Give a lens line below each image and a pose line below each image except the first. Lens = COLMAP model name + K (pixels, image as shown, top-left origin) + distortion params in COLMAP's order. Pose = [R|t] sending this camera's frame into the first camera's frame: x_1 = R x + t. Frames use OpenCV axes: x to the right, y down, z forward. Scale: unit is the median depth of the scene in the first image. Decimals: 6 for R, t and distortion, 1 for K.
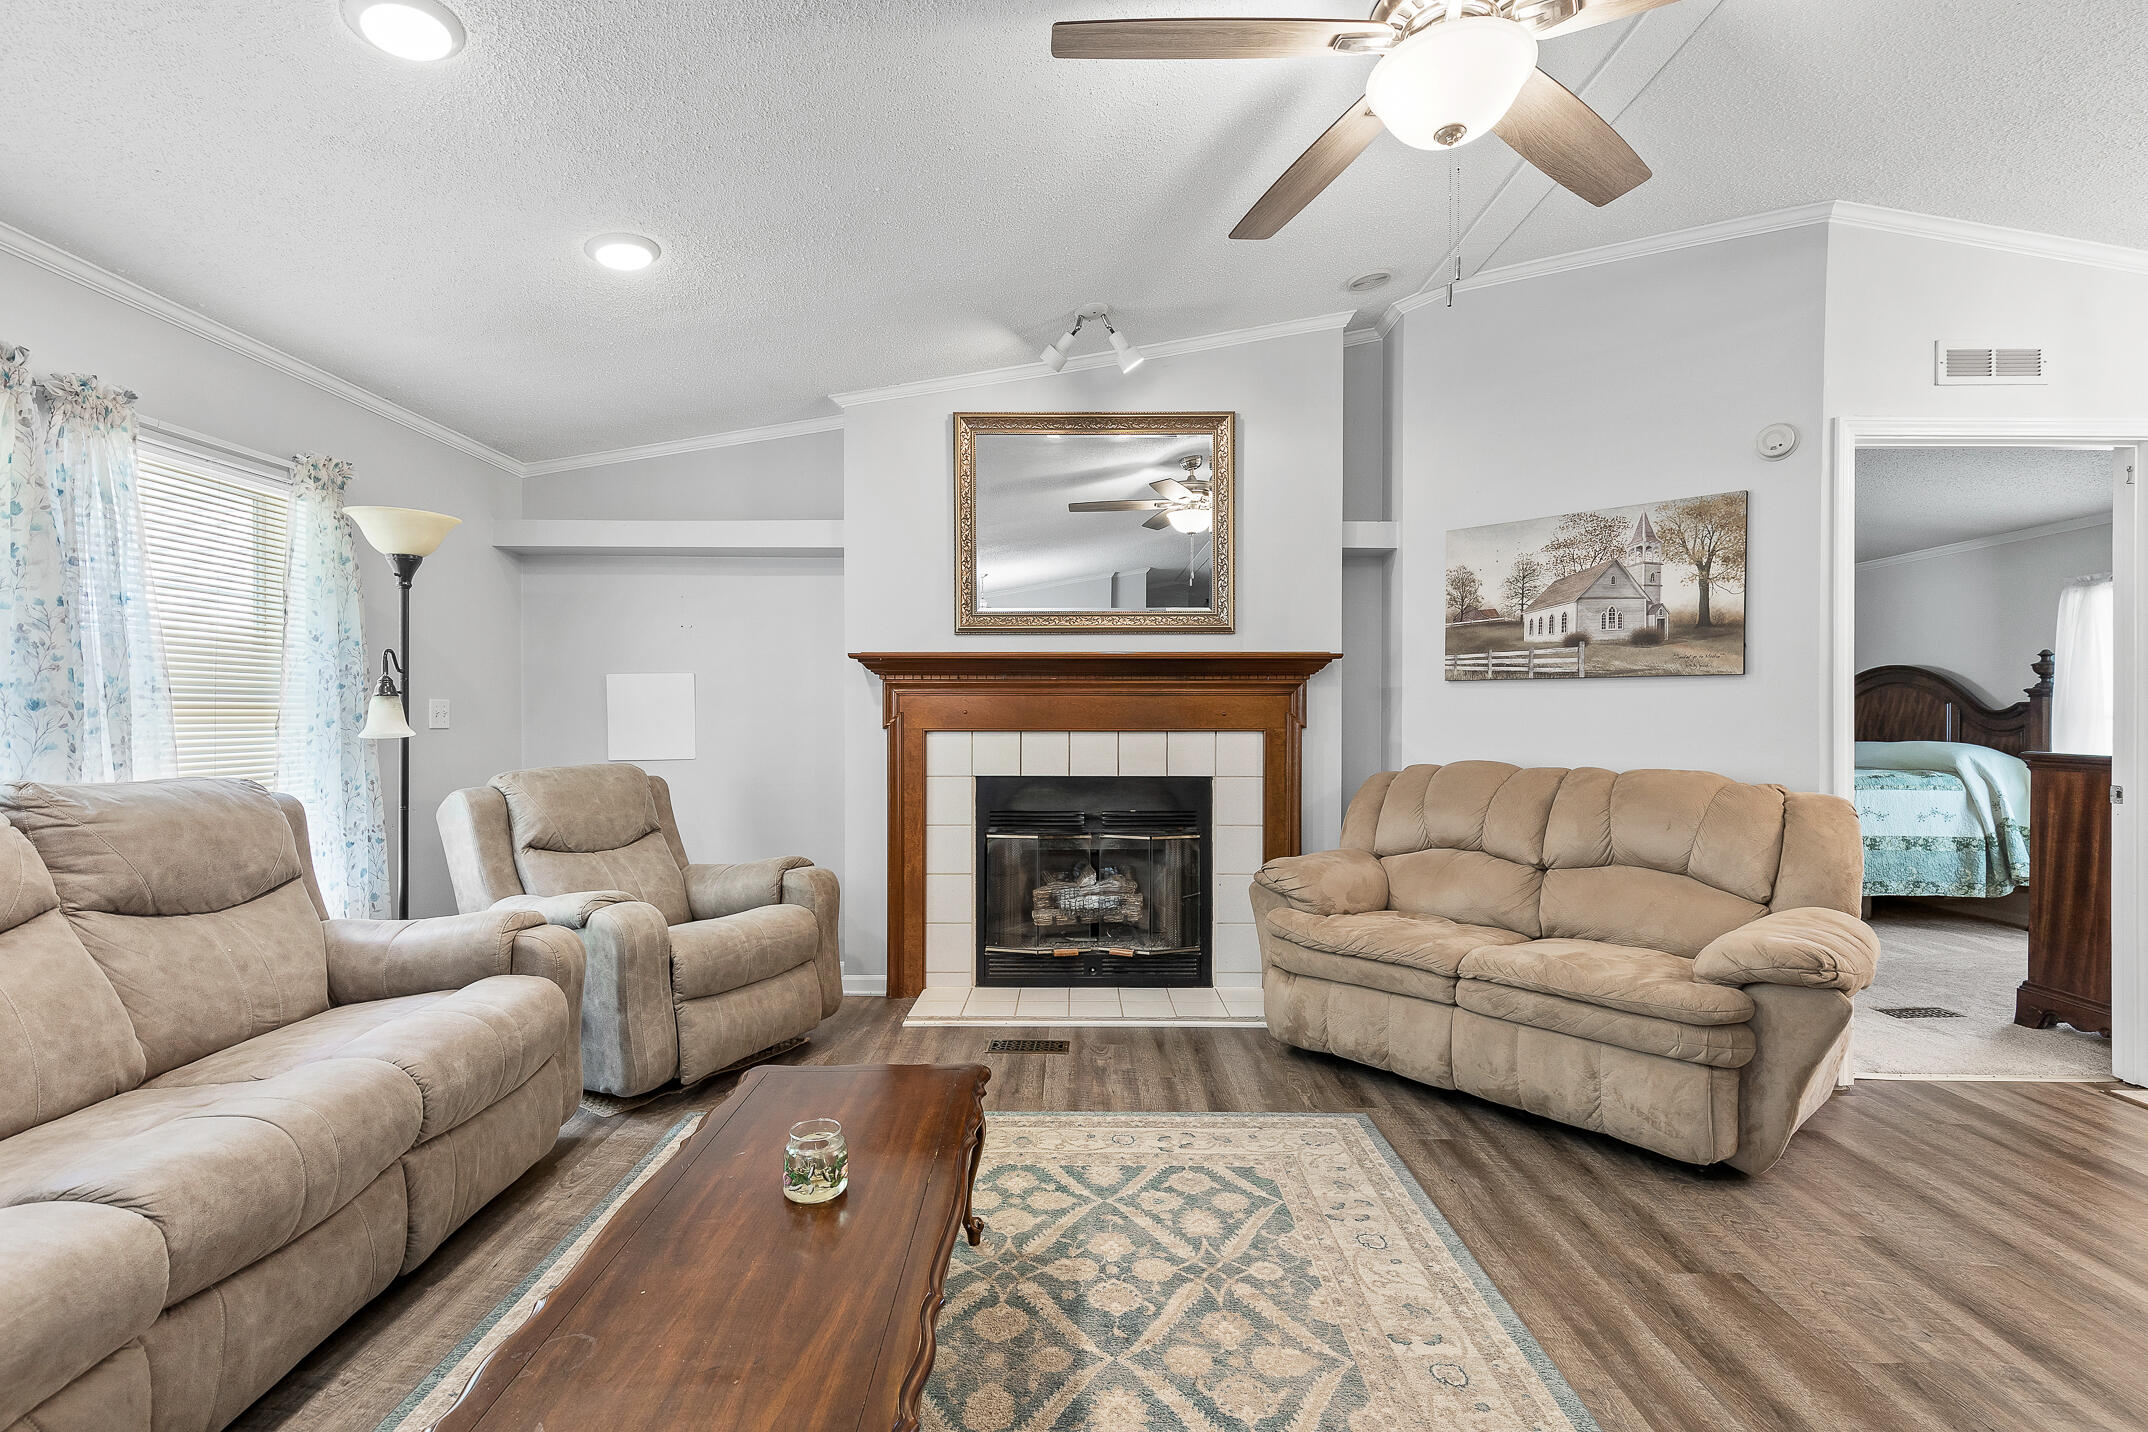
lens RADIAL K [[971.6, 0, 1074.1], [0, 971.6, 719.7], [0, 0, 1]] dist [0.010200, -0.002238]
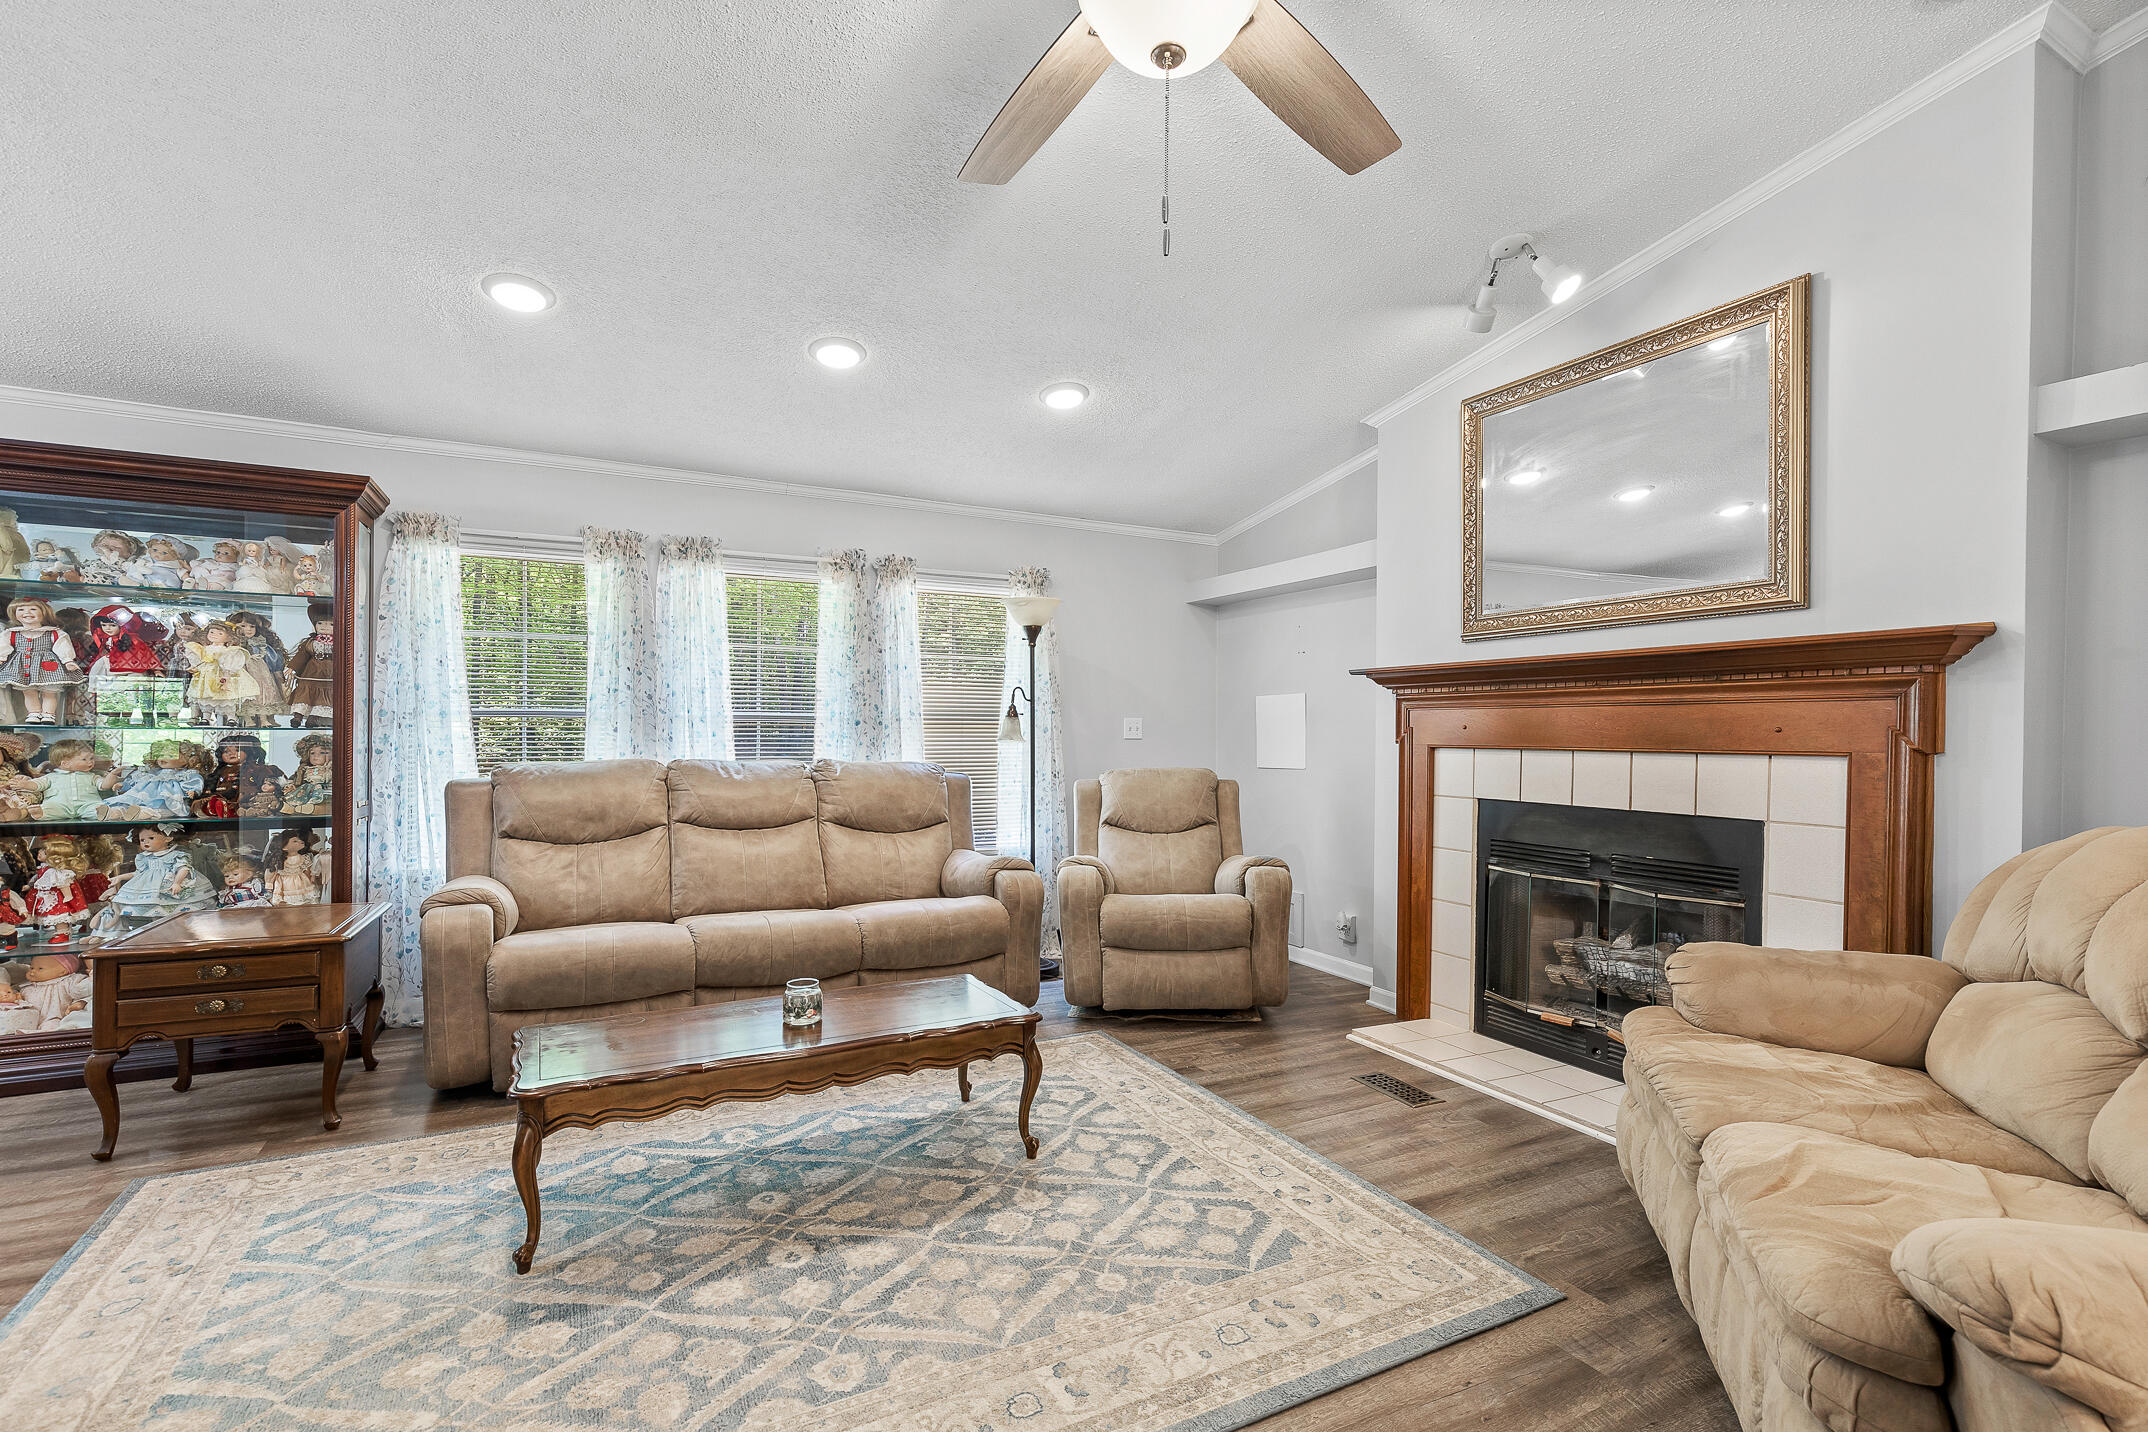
lens RADIAL K [[971.6, 0, 1069.8], [0, 971.6, 741.4], [0, 0, 1]] dist [0.010200, -0.002238]
pose [[0.466202, 0.011234, -0.884607, 0.576239], [-0.009883, 0.999923, 0.007490, 0.002313], [0.884623, 0.005250, 0.466278, 0.270013]]
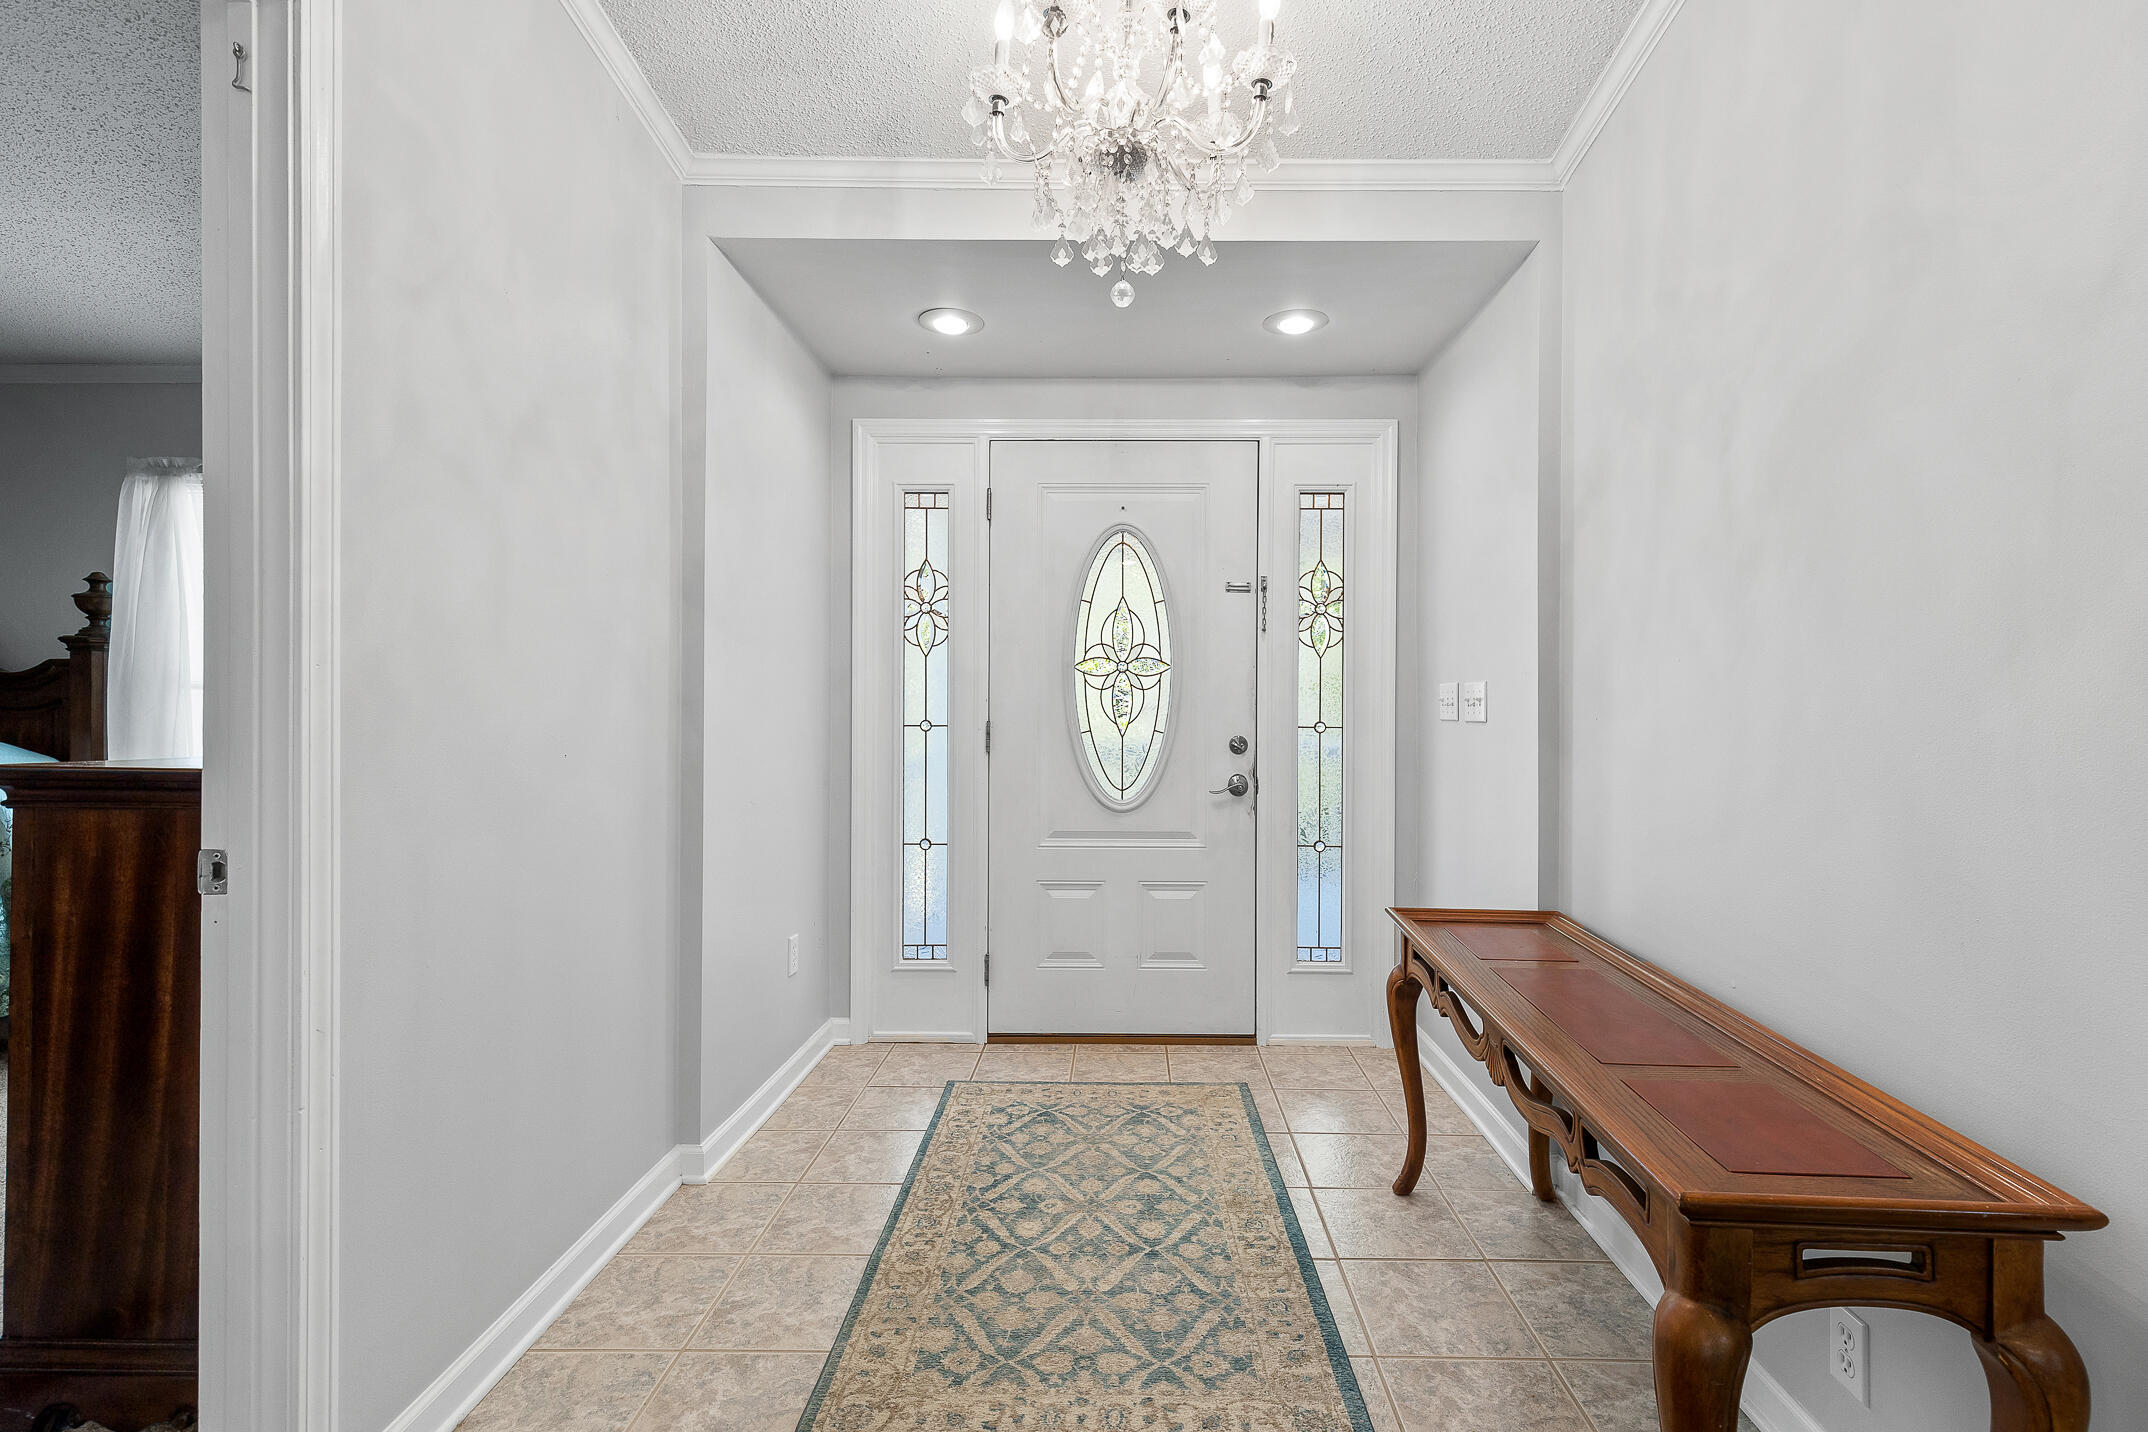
lens RADIAL K [[971.6, 0, 1109.0], [0, 971.6, 701.3], [0, 0, 1]] dist [0.010200, -0.002238]
pose [[0.008131, -0.004448, 0.999957, 0.572596], [-0.004033, 0.999982, 0.004481, 0.003078], [-0.999959, -0.004070, 0.008113, 0.541280]]
